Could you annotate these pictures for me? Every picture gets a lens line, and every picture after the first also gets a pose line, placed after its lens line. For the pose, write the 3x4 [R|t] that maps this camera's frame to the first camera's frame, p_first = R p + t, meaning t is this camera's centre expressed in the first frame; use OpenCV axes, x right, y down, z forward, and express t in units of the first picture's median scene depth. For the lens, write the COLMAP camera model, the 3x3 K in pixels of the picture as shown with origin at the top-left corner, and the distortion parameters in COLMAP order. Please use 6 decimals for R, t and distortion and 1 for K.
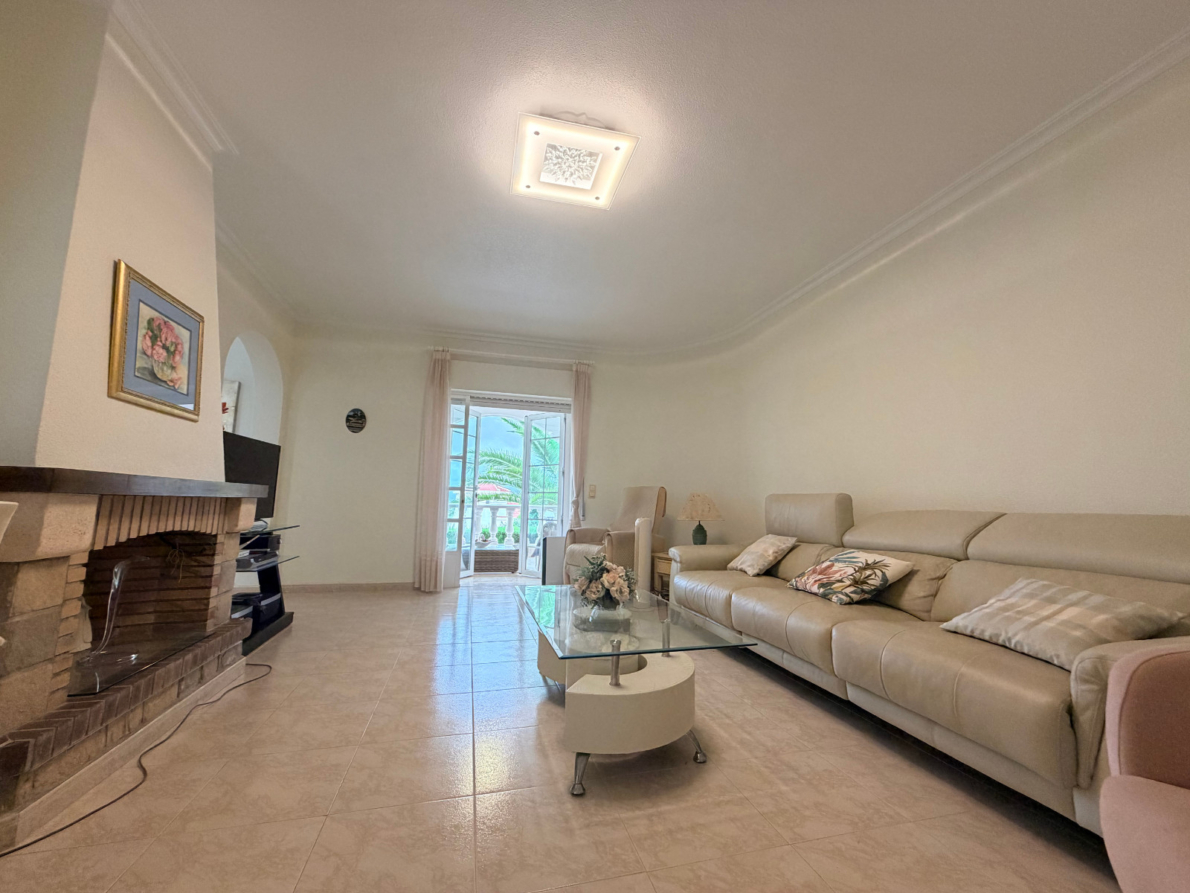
lens RADIAL K [[473.7, 0, 593.0], [0, 473.7, 447.2], [0, 0, 1]] dist [-0.000090, 0.000083]
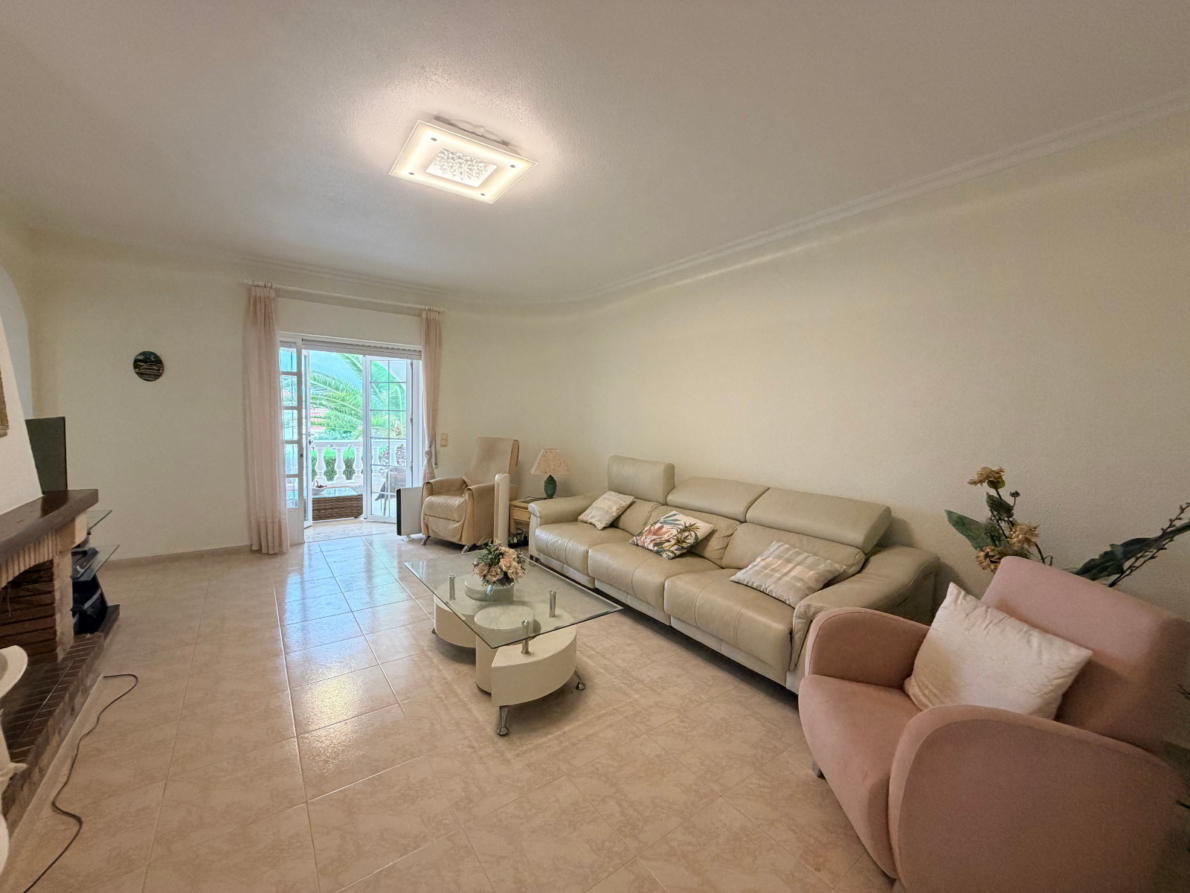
lens RADIAL K [[473.7, 0, 593.0], [0, 473.7, 447.2], [0, 0, 1]] dist [-0.000090, 0.000083]
pose [[0.931072, -0.022831, 0.364120, -0.182527], [-0.048883, 0.981234, 0.186520, -0.238250], [-0.361545, -0.191463, 0.912484, -0.129100]]
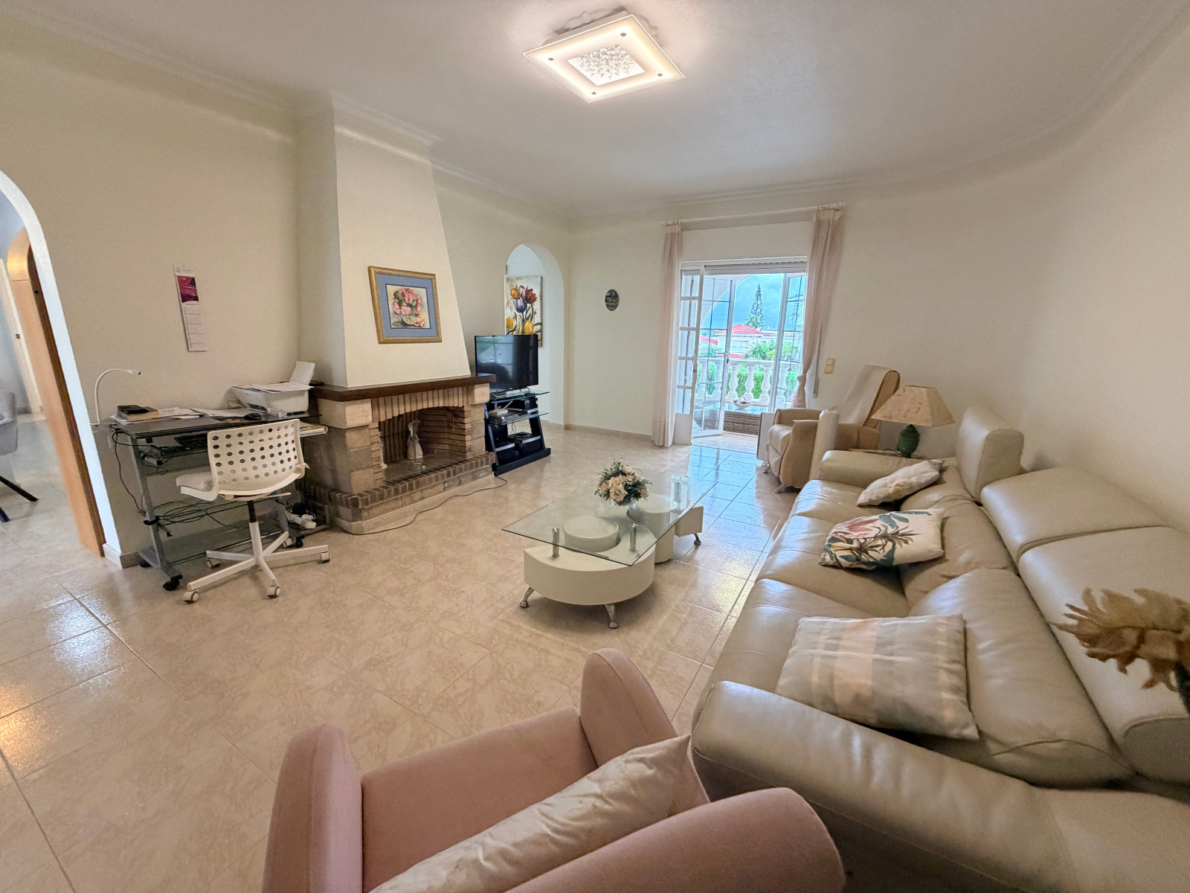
lens RADIAL K [[473.7, 0, 593.0], [0, 473.7, 447.2], [0, 0, 1]] dist [-0.000090, 0.000083]
pose [[0.704407, 0.171003, -0.688890, 0.783729], [0.080378, 0.945085, 0.316786, -0.191552], [0.705231, -0.278518, 0.651980, 0.170463]]
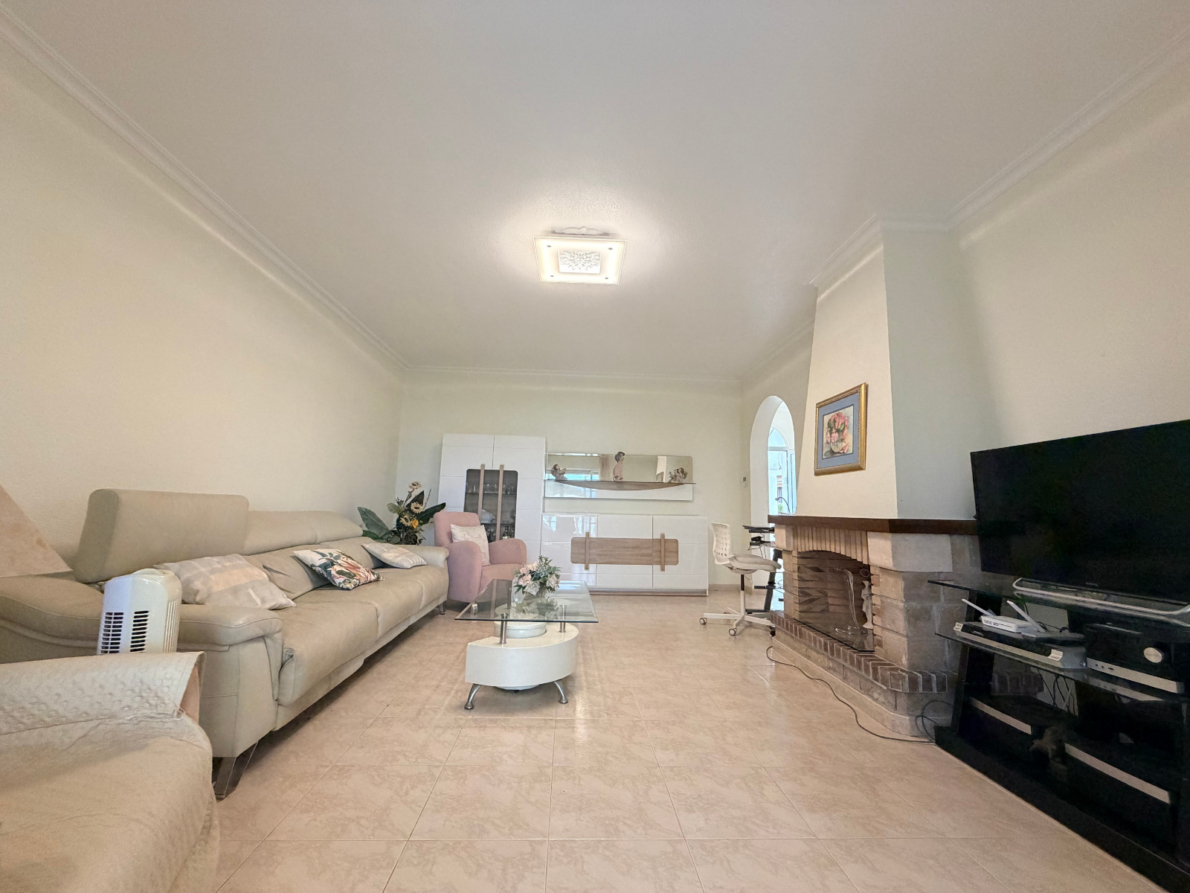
lens RADIAL K [[473.7, 0, 593.0], [0, 473.7, 447.2], [0, 0, 1]] dist [-0.000090, 0.000083]
pose [[-0.978593, -0.019595, 0.204870, -0.397923], [-0.069730, 0.968147, -0.240477, 0.236849], [-0.193632, -0.249614, -0.948788, 2.320879]]
